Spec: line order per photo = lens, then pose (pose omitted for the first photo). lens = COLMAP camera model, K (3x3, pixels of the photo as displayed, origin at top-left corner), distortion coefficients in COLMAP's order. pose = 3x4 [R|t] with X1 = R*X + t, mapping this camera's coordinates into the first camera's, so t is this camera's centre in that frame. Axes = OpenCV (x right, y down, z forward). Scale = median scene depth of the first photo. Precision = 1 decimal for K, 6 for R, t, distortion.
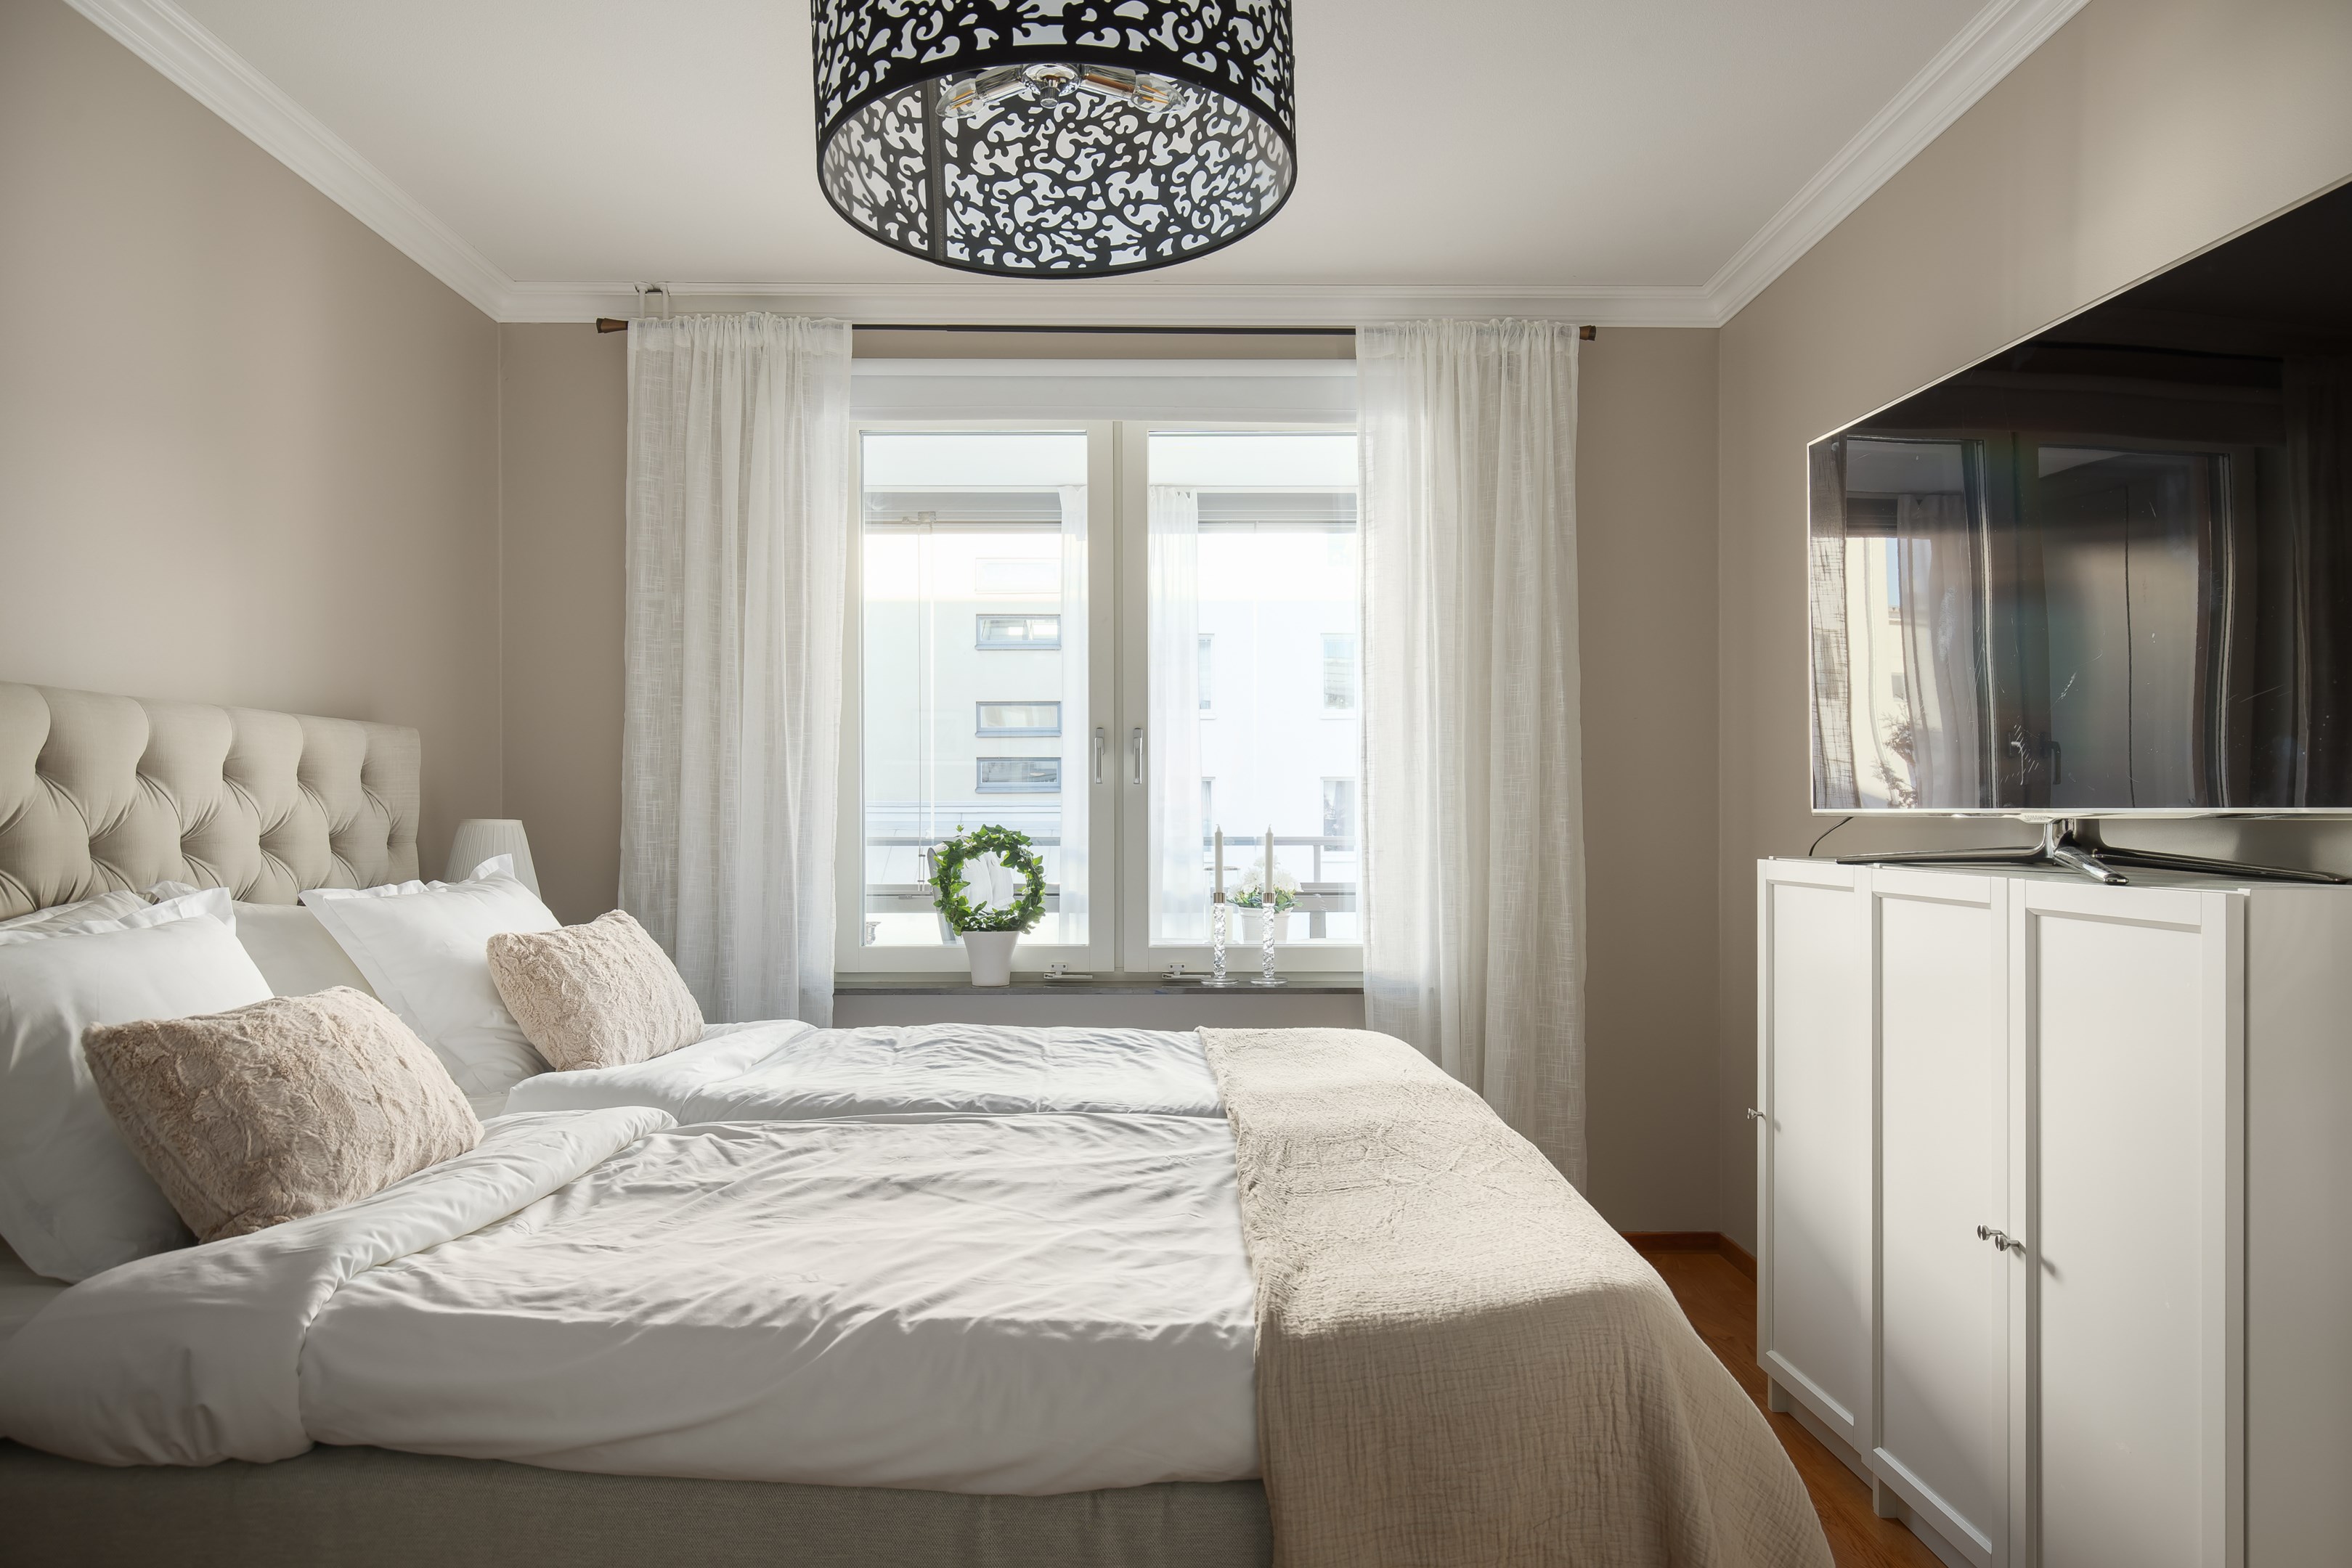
lens RADIAL K [[1402.2, 0, 1164.3], [0, 1402.2, 800.6], [0, 0, 1]] dist [-0.000036, -0.001137]
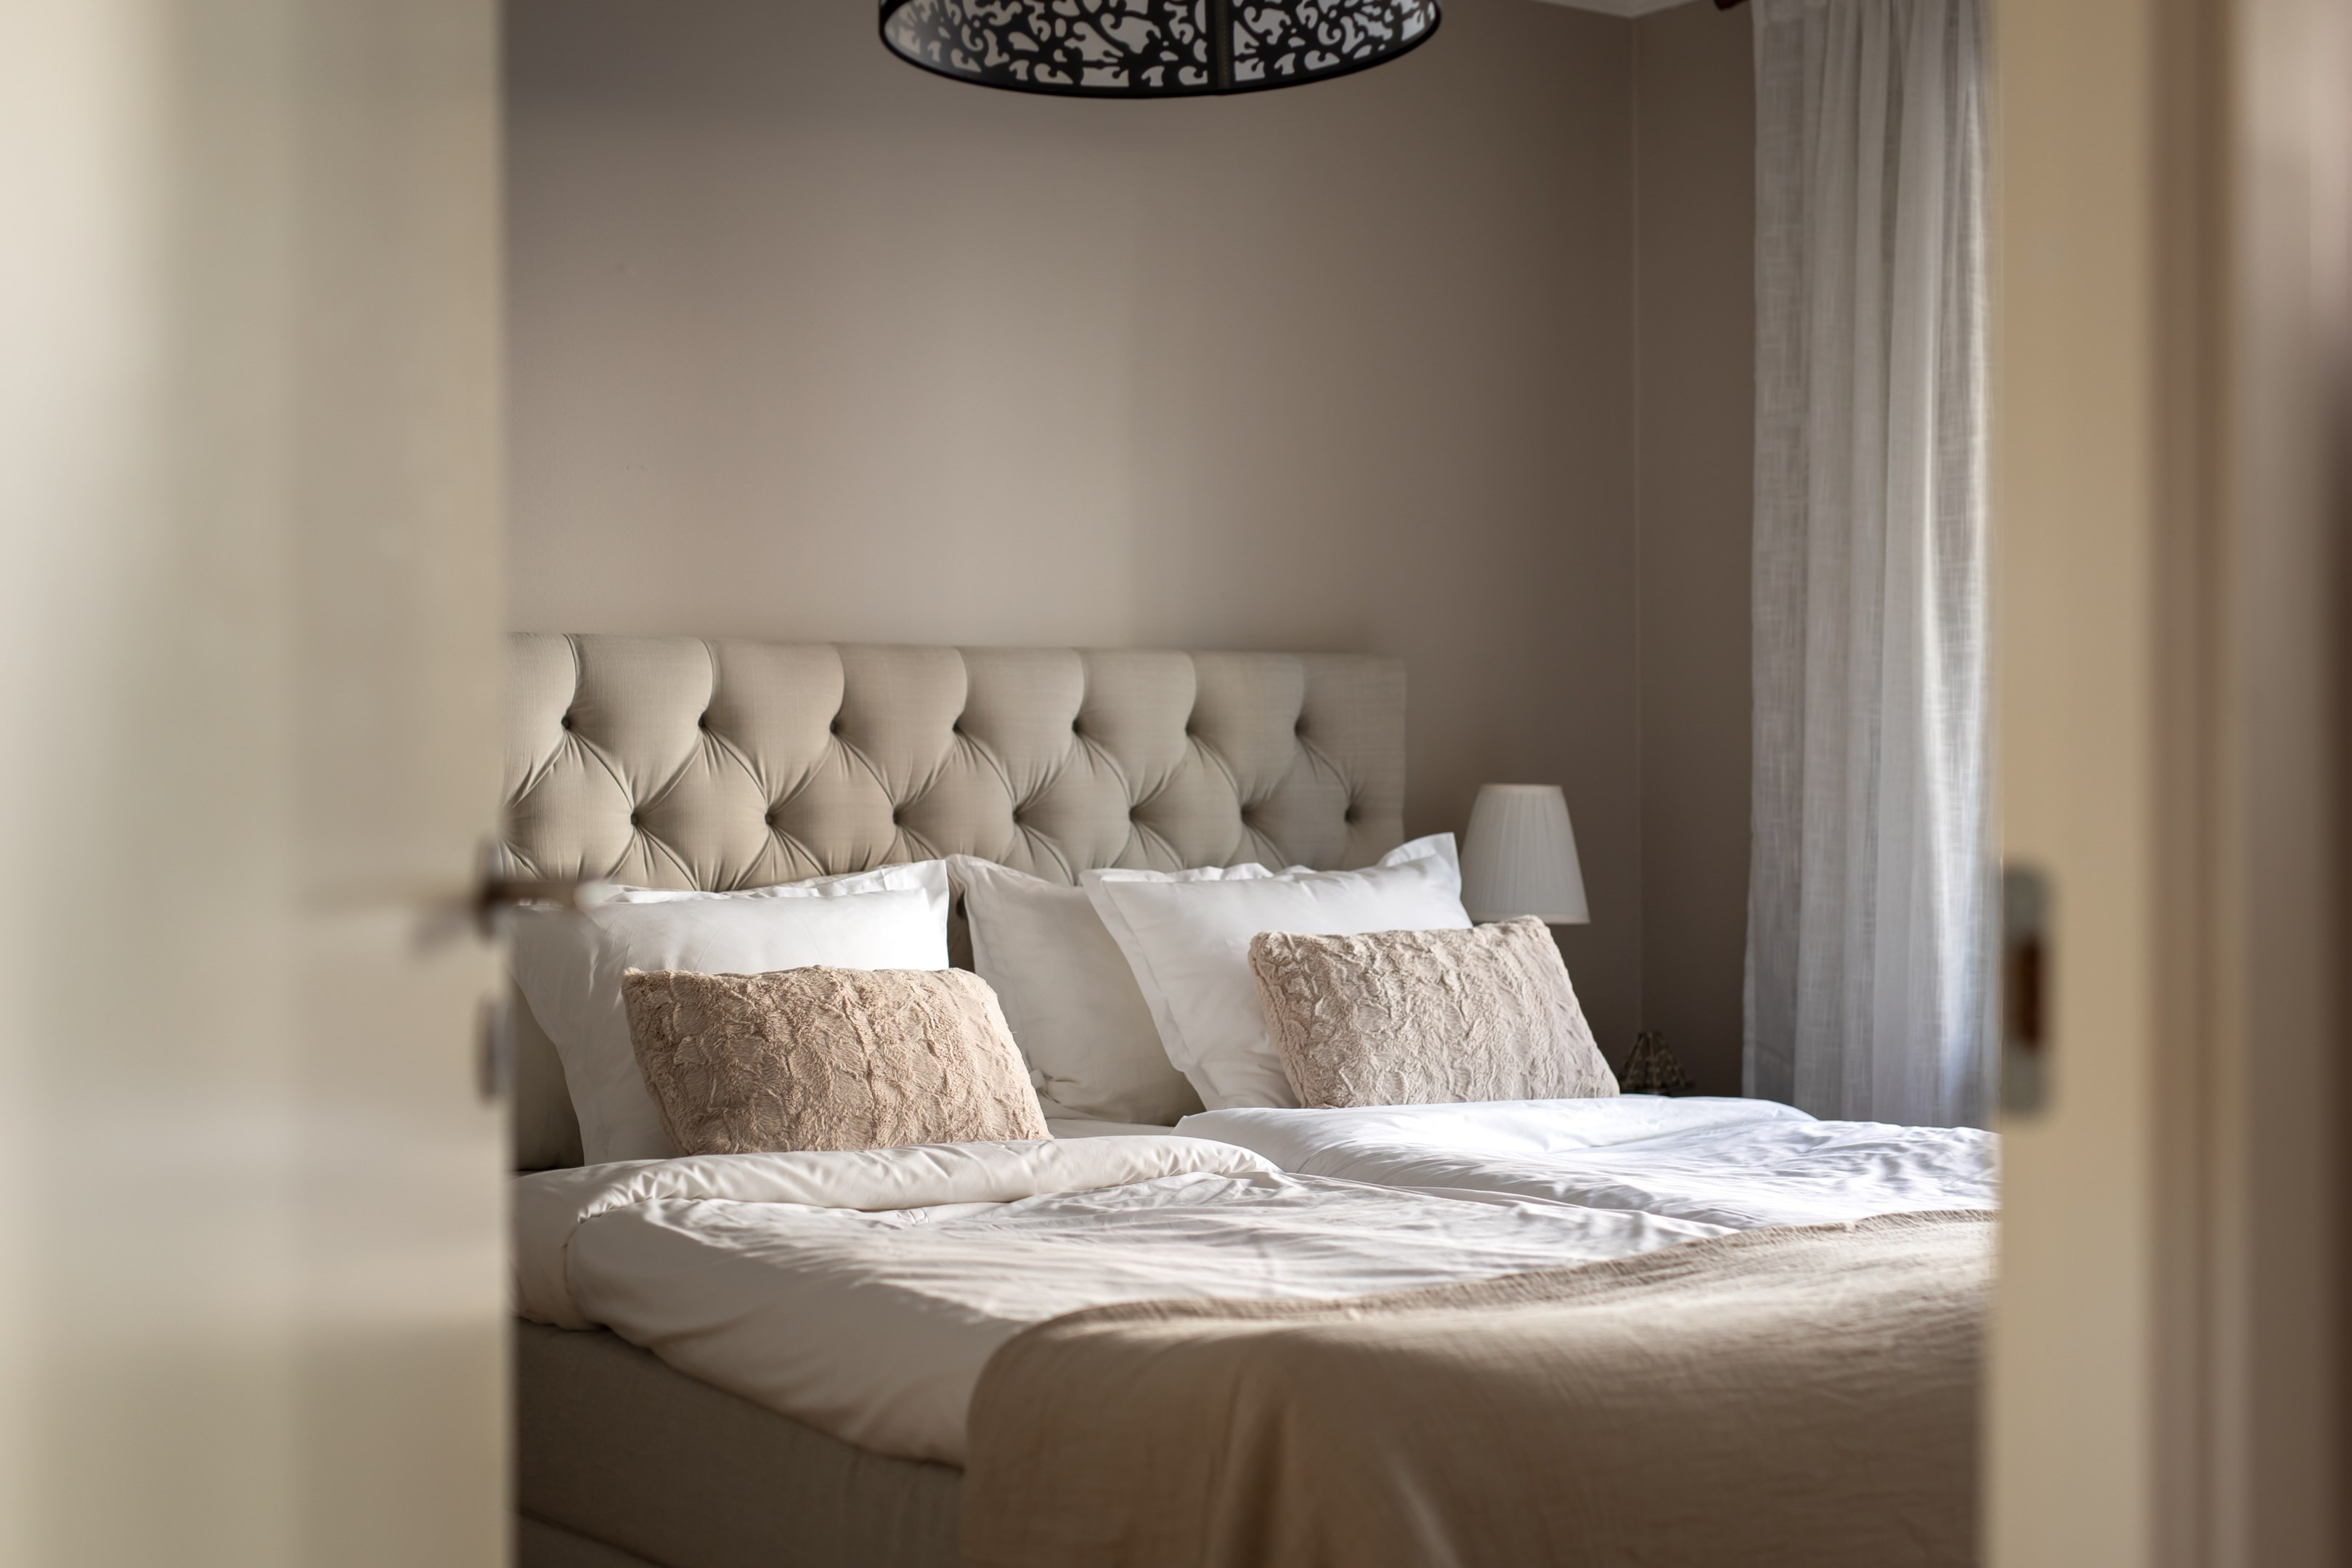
lens RADIAL K [[3354.9, 0, 1162.7], [0, 3354.9, 739.0], [0, 0, 1]] dist [-0.025936, 0.071926]
pose [[0.571102, -0.016278, -0.820718, 1.380887], [0.014393, 0.999848, -0.009815, 0.008483], [0.820753, -0.006207, 0.571249, -0.136226]]
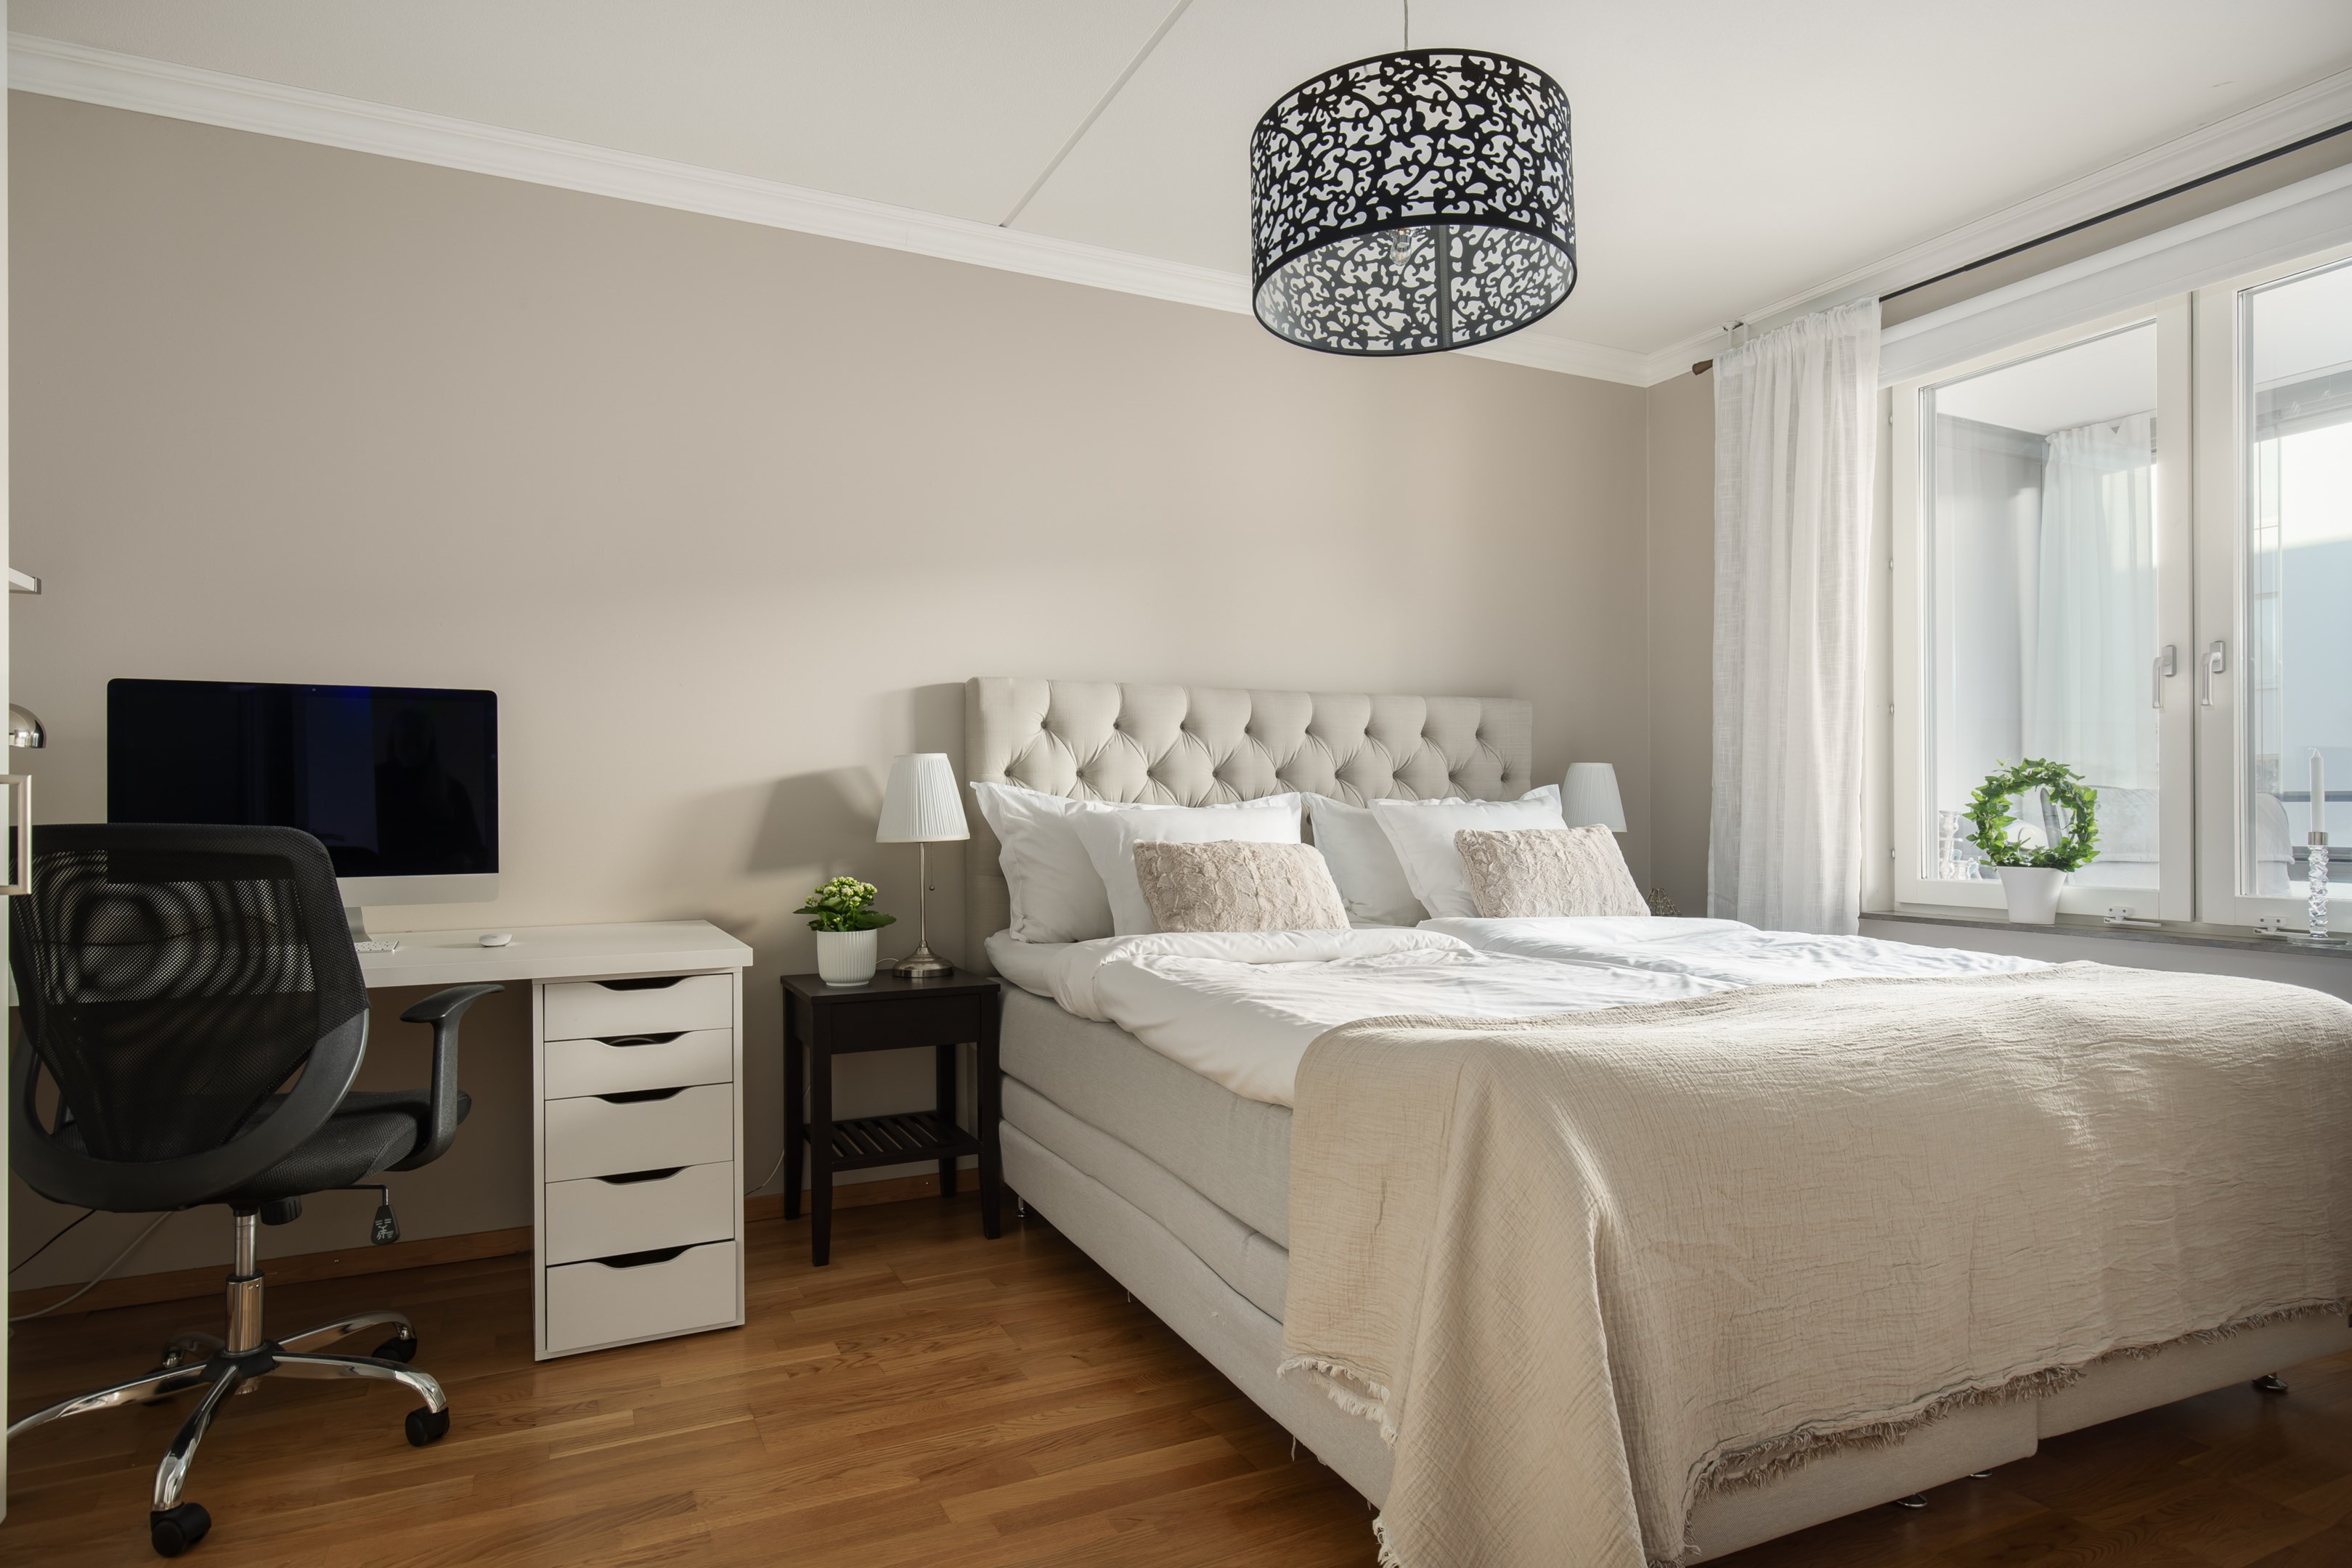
lens RADIAL K [[1340.7, 0, 1175.6], [0, 1340.7, 793.0], [0, 0, 1]] dist [0.005062, -0.001651]
pose [[0.423381, -0.011131, -0.905883, 0.969561], [0.010784, 0.999916, -0.007247, 0.085822], [0.905887, -0.006701, 0.423466, 0.143490]]
